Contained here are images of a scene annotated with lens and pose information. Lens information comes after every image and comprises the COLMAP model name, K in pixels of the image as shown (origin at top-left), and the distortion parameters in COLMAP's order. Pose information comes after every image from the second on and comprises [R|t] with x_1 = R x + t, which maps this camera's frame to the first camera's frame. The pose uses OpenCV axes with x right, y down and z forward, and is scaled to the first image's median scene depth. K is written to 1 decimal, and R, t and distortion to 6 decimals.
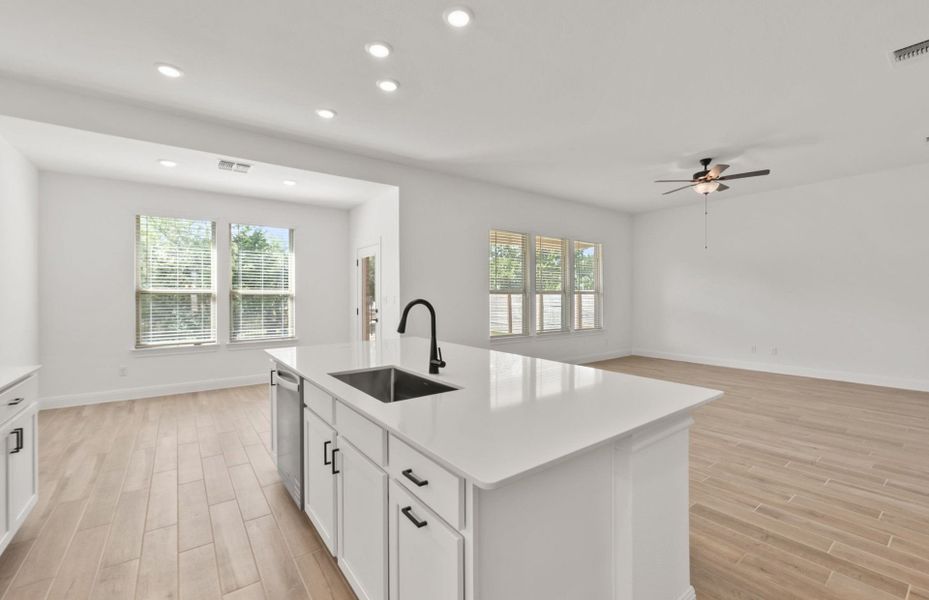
lens RADIAL K [[391.4, 0, 466.2], [0, 391.4, 298.3], [0, 0, 1]] dist [-0.009328, -0.000136]
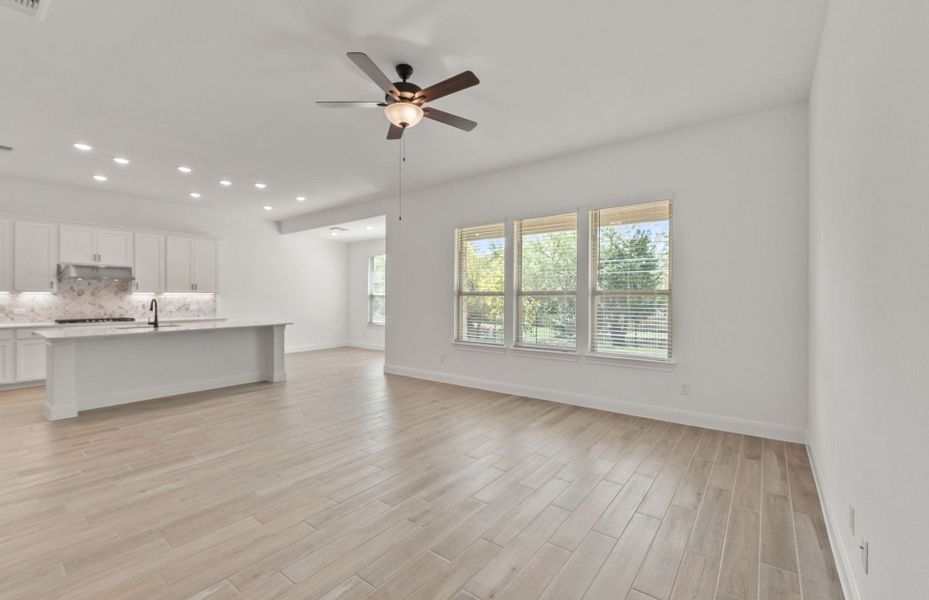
lens RADIAL K [[391.4, 0, 466.2], [0, 391.4, 298.3], [0, 0, 1]] dist [-0.009328, -0.000136]
pose [[0.270013, 0.008690, -0.962817, 1.923064], [-0.005576, 0.999957, 0.007462, -0.023163], [0.962841, 0.003354, 0.270050, 1.484008]]
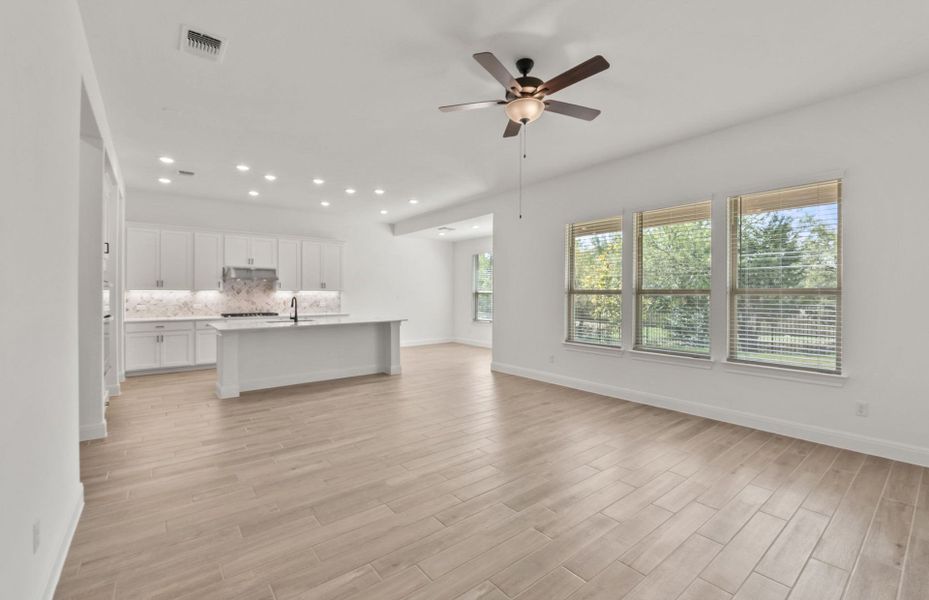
lens RADIAL K [[394.1, 0, 468.3], [0, 394.1, 292.9], [0, 0, 1]] dist [-0.008548, -0.000149]
pose [[0.028939, 0.002584, -0.999578, 1.897085], [-0.005307, 0.999983, 0.002431, -0.028542], [0.999567, 0.005235, 0.028952, 1.434935]]
